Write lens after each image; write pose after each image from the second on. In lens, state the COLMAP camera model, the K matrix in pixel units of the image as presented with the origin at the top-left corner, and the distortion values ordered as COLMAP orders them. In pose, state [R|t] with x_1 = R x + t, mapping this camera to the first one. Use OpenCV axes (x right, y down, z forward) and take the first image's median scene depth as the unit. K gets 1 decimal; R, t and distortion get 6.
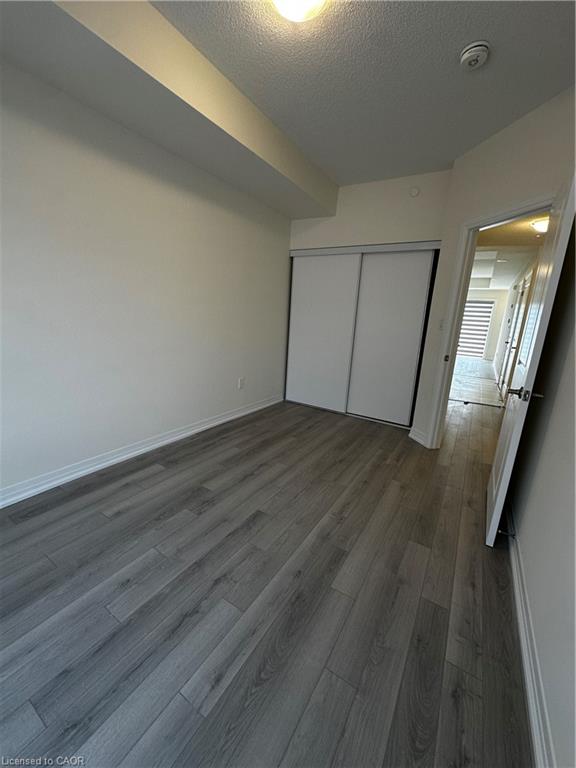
lens RADIAL K [[308.7, 0, 287.0], [0, 308.7, 384.0], [0, 0, 1]] dist [-0.002098, 0.000705]
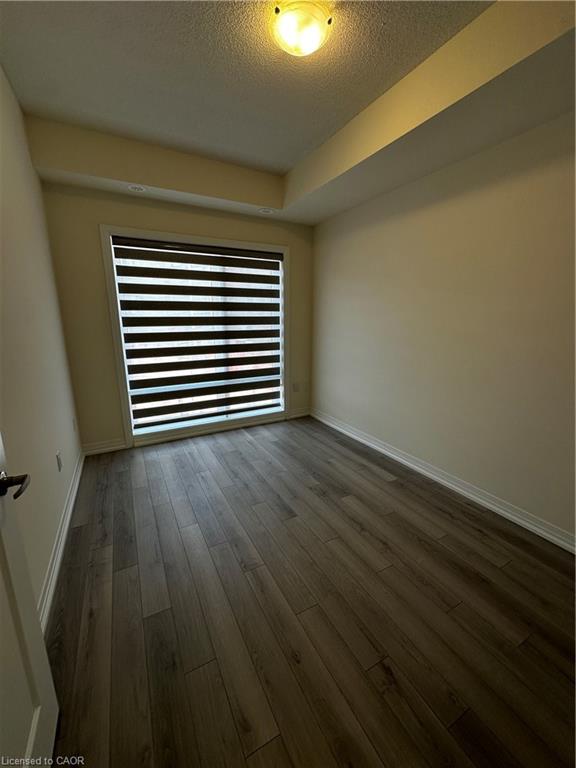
lens RADIAL K [[308.7, 0, 287.0], [0, 308.7, 384.0], [0, 0, 1]] dist [-0.002098, 0.000705]
pose [[-0.496463, 0.129324, -0.858370, 0.702976], [-0.229320, 0.934172, 0.273378, -0.271749], [0.837220, 0.332564, -0.434126, 1.150358]]
